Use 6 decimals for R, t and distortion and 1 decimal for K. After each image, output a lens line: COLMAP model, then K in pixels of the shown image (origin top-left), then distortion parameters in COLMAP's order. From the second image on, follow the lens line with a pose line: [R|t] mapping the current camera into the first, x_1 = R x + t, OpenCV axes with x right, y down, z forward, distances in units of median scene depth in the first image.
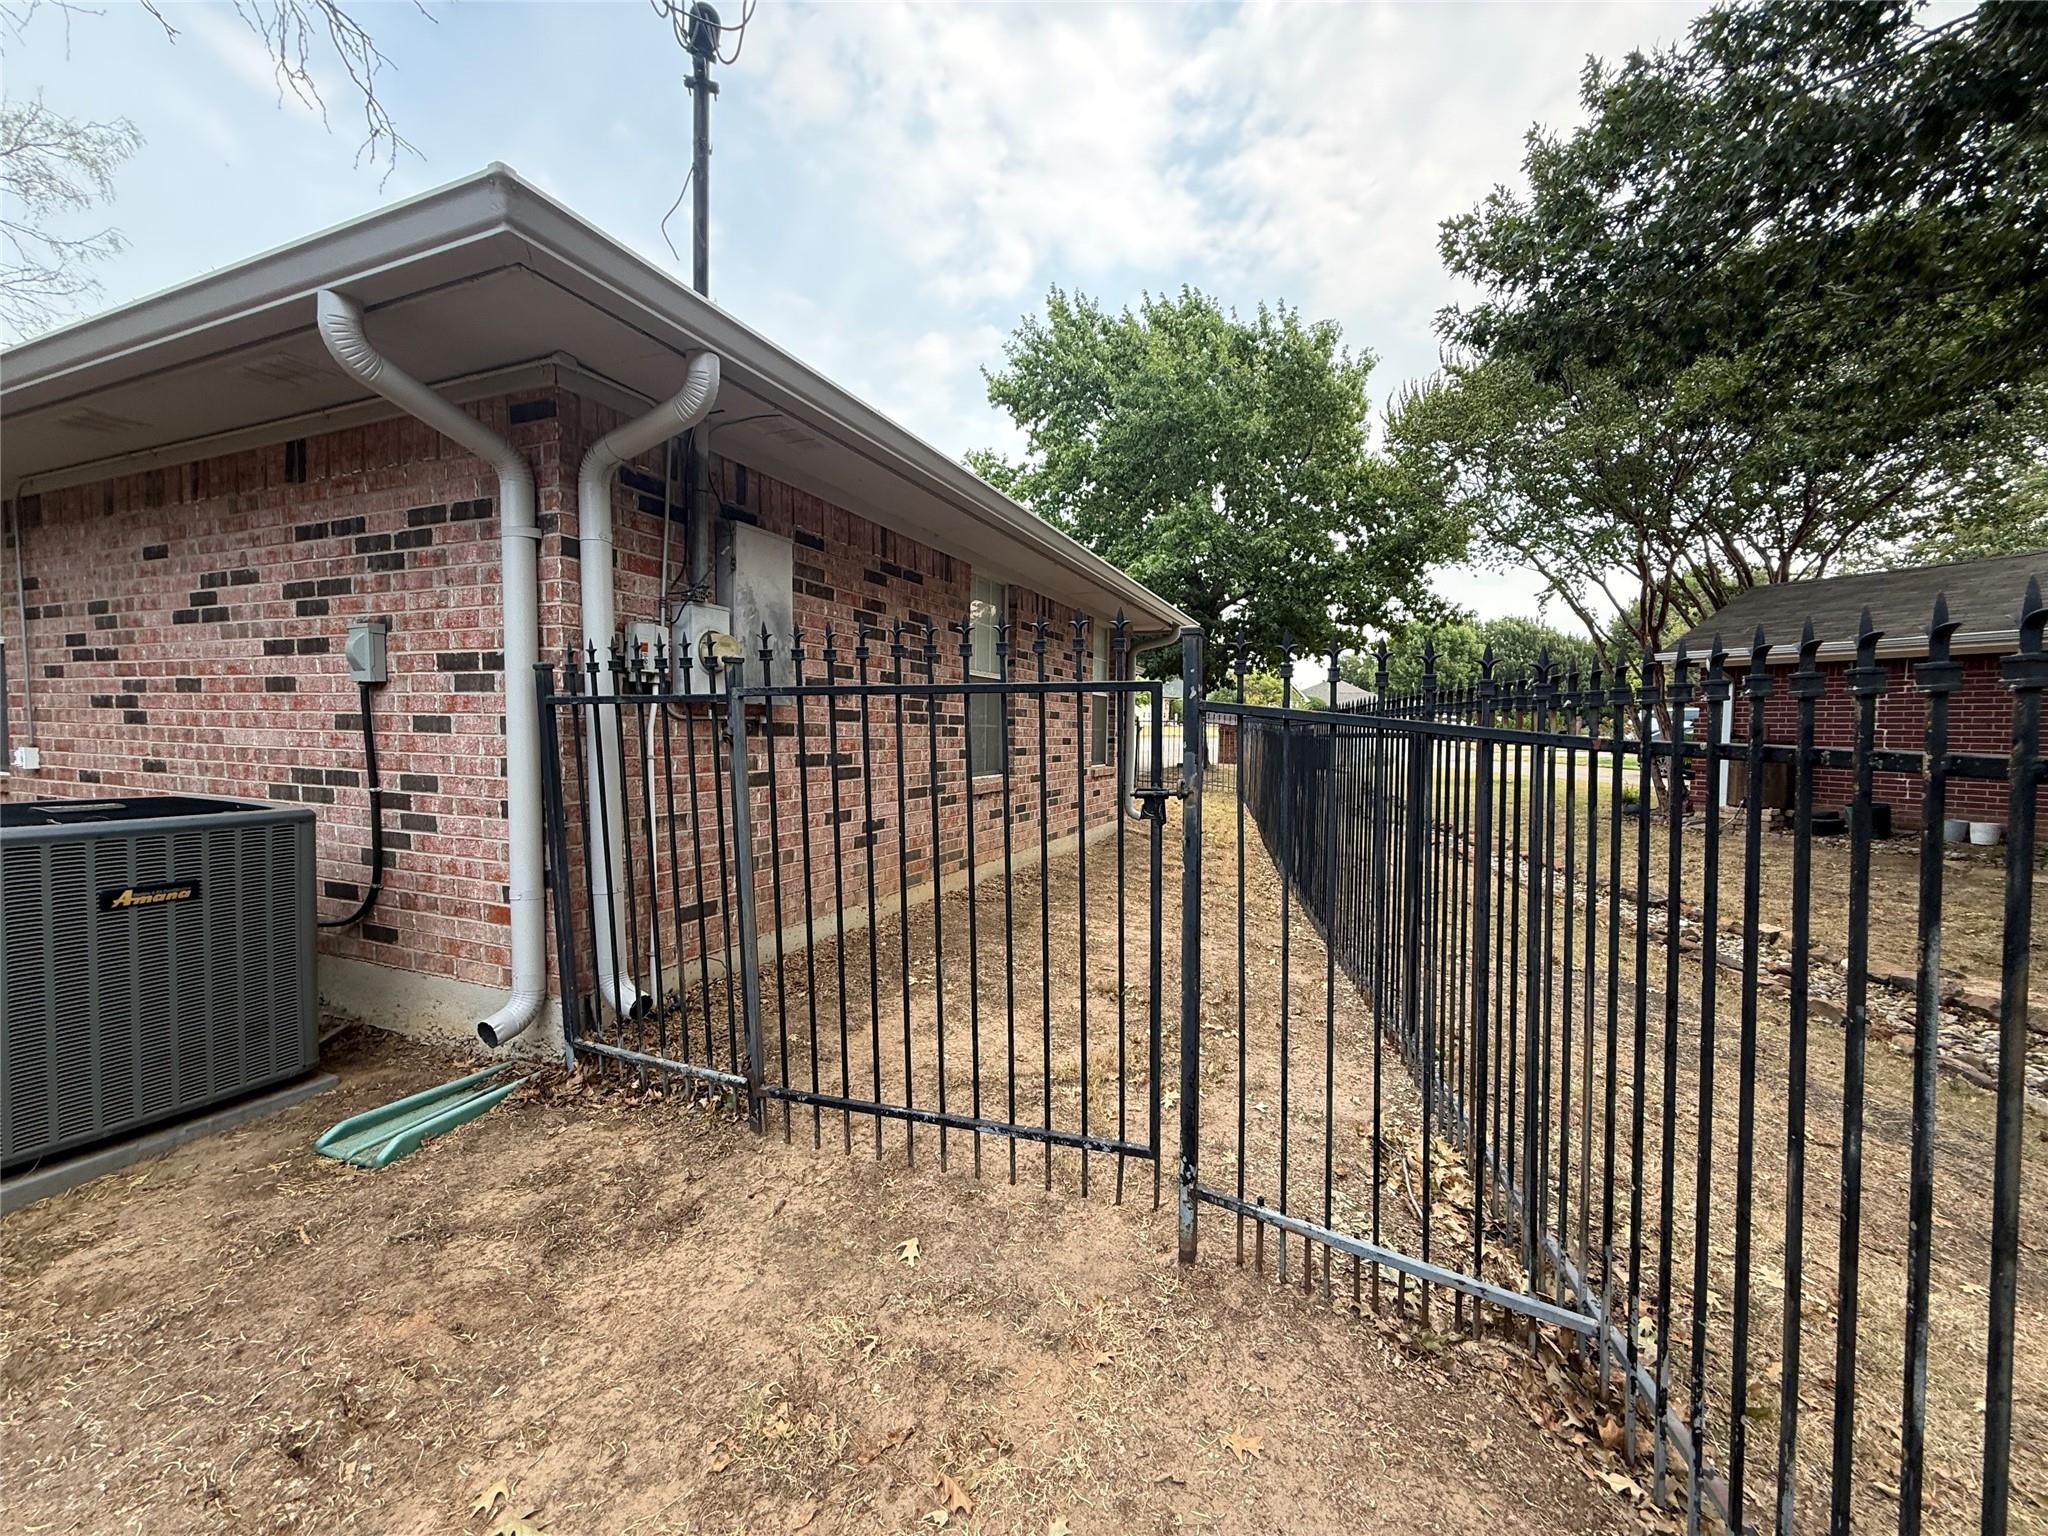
lens RADIAL K [[824.6, 0, 1015.7], [0, 824.6, 766.4], [0, 0, 1]] dist [0.003069, 0.000098]
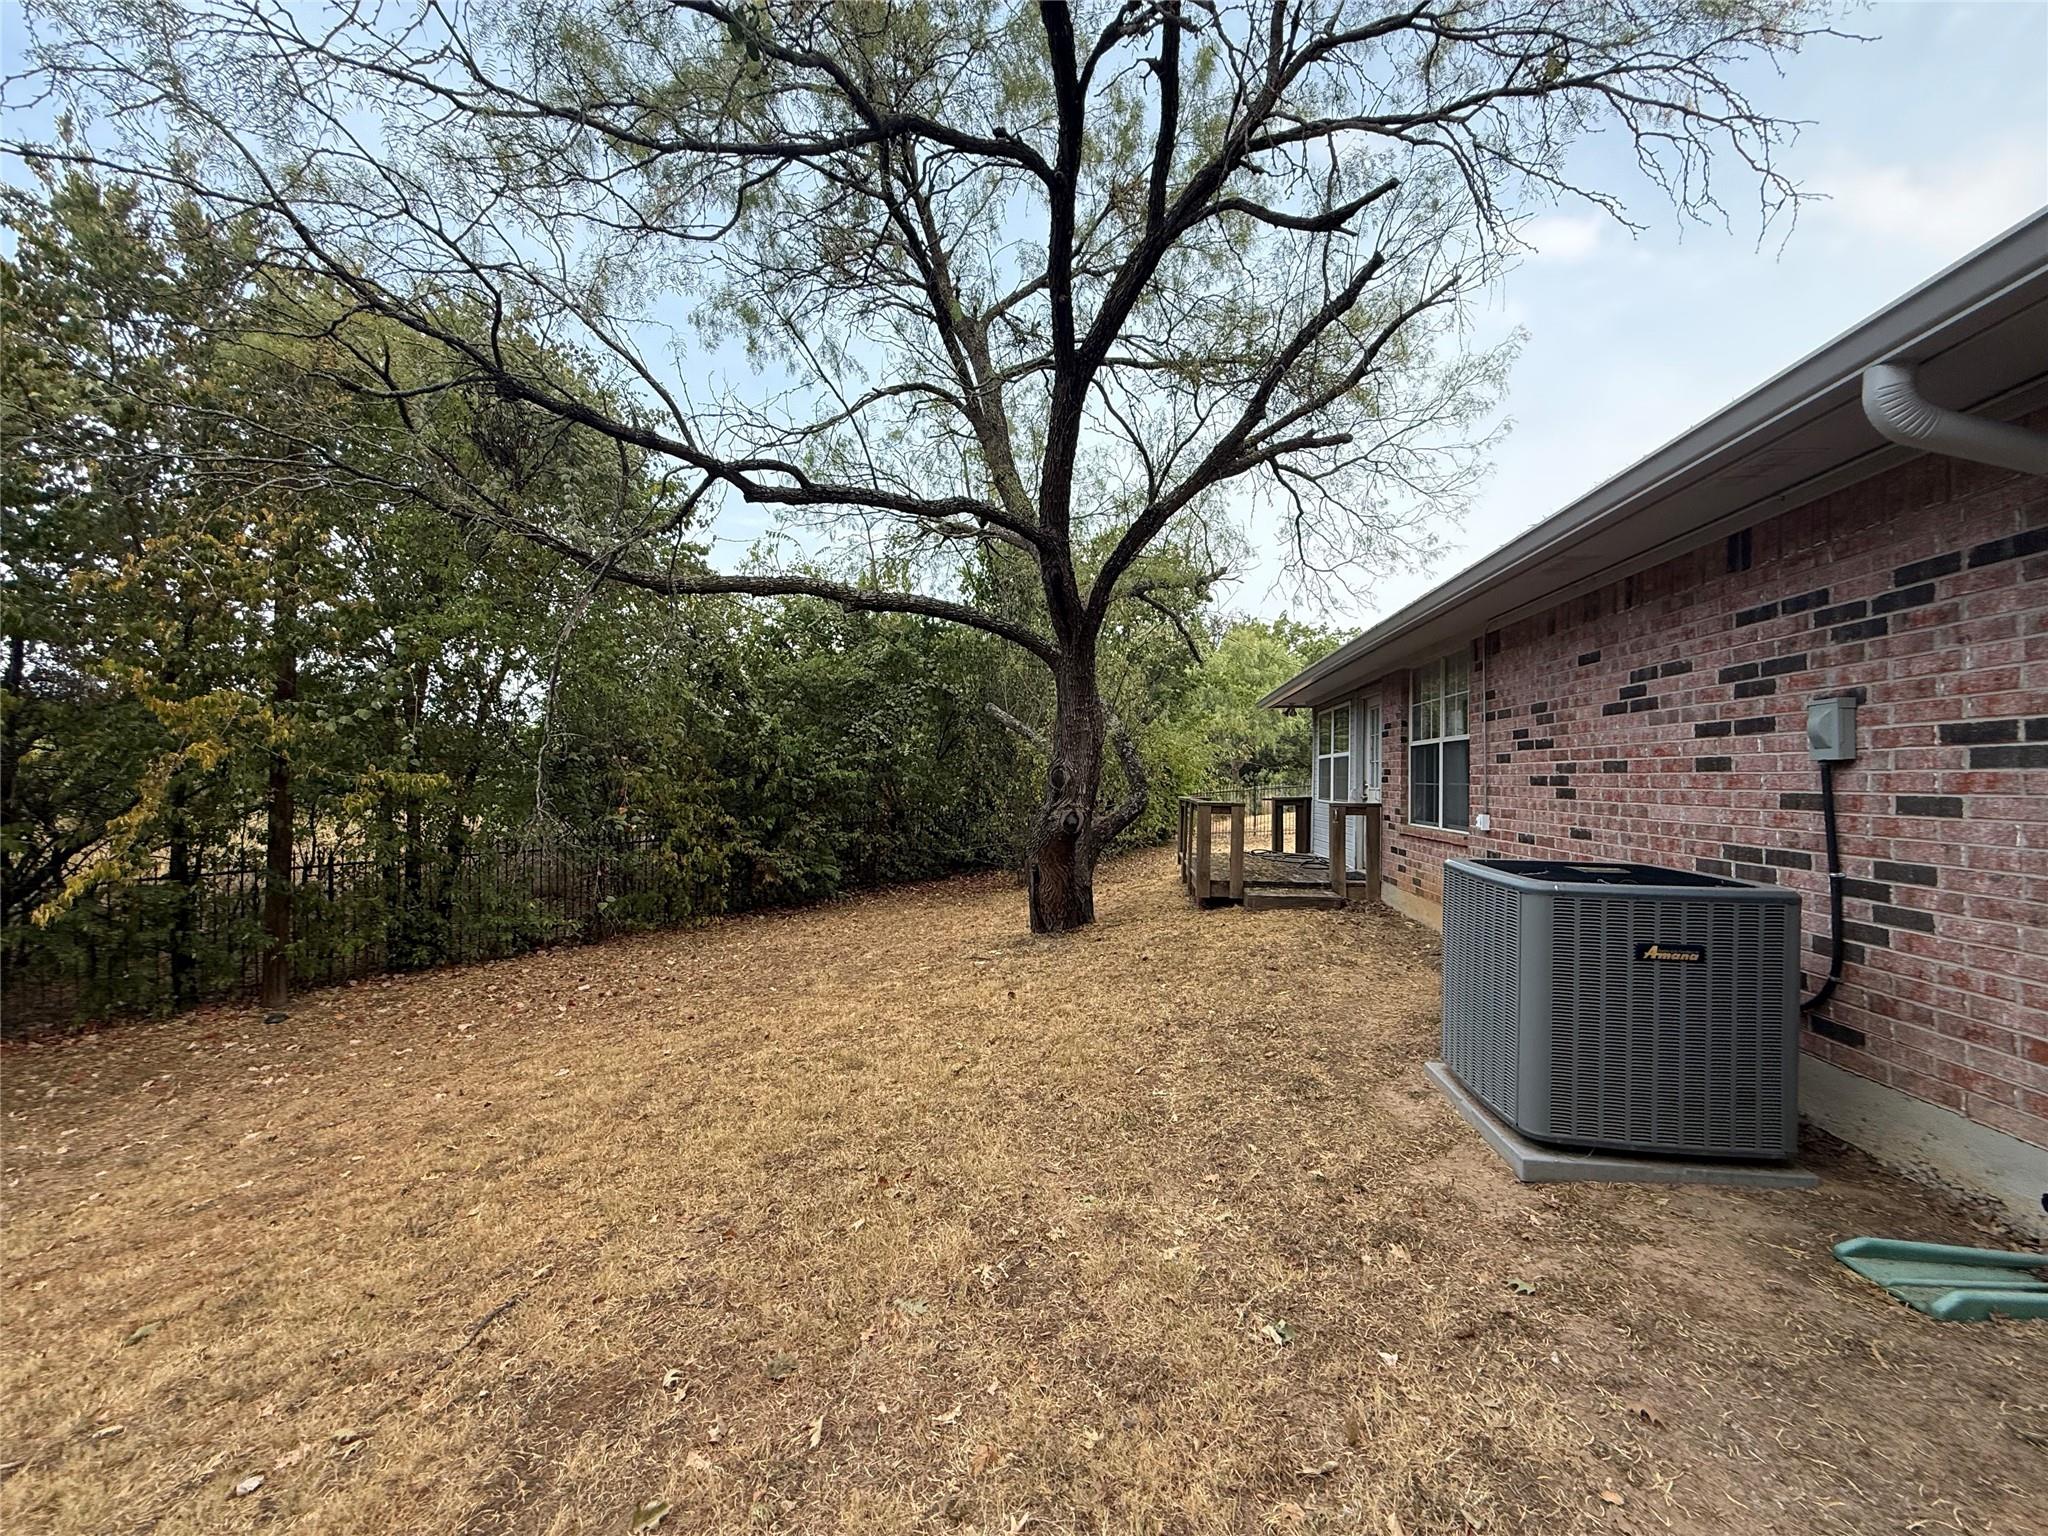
lens RADIAL K [[824.6, 0, 1025.3], [0, 824.6, 770.3], [0, 0, 1]] dist [0.003069, 0.000098]
pose [[0.269356, -0.021836, -0.962793, -0.121177], [-0.053782, 0.997842, -0.037678, -0.005373], [0.961538, 0.061929, 0.267600, -0.137120]]
